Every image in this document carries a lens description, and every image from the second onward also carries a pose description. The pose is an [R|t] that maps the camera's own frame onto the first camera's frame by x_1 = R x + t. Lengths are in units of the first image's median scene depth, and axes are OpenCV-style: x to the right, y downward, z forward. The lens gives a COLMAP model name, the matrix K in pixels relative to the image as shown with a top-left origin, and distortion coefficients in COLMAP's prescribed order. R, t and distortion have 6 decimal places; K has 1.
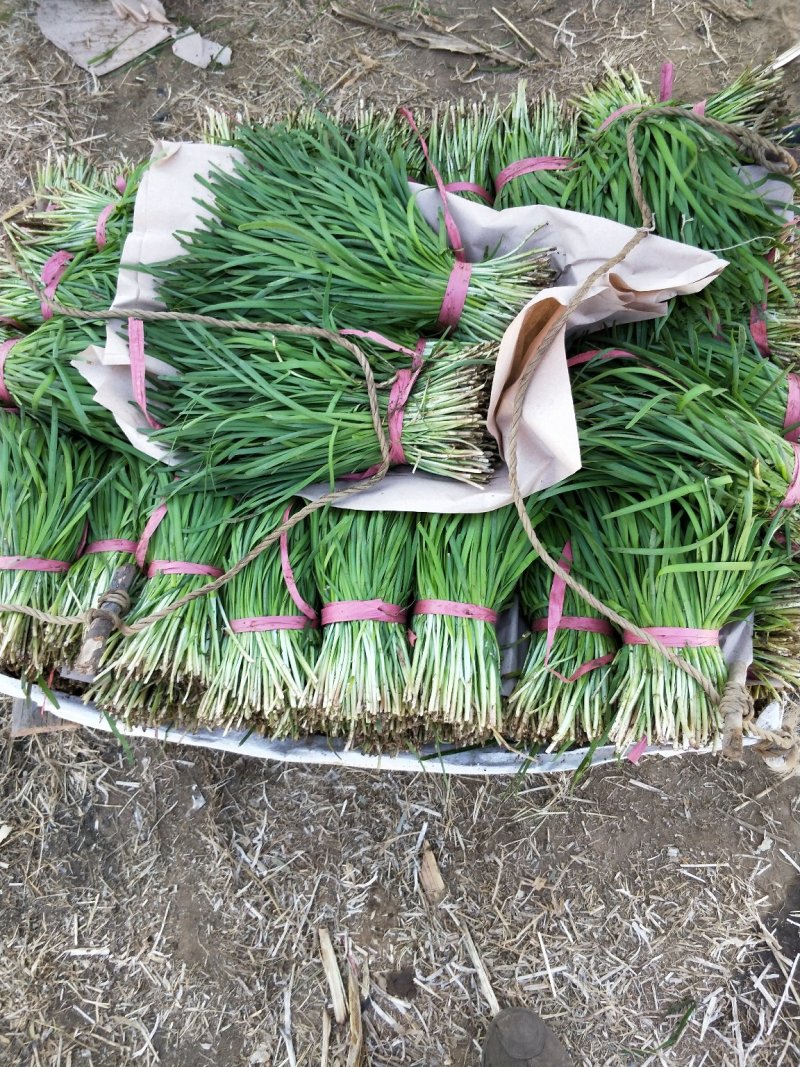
lens RADIAL K [[891.0, 0, 411.8], [0, 891.0, 531.3], [0, 0, 1]] dist [0.074064, -0.318548]
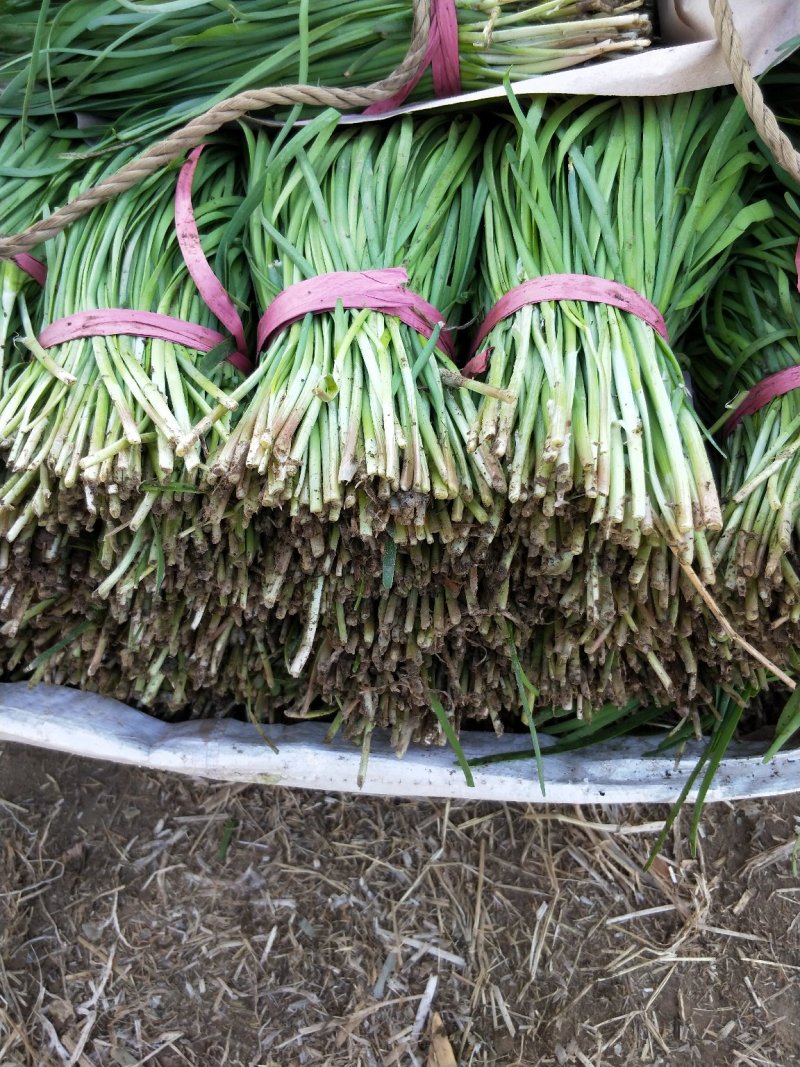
lens RADIAL K [[879.5, 0, 400.0], [0, 879.5, 533.5], [0, 0, 1]] dist [0.010695, -0.053921]
pose [[0.997937, 0.047789, 0.042879, -0.035994], [-0.034224, 0.960975, -0.274510, 0.226485], [-0.054324, 0.272477, 0.960628, 0.471528]]
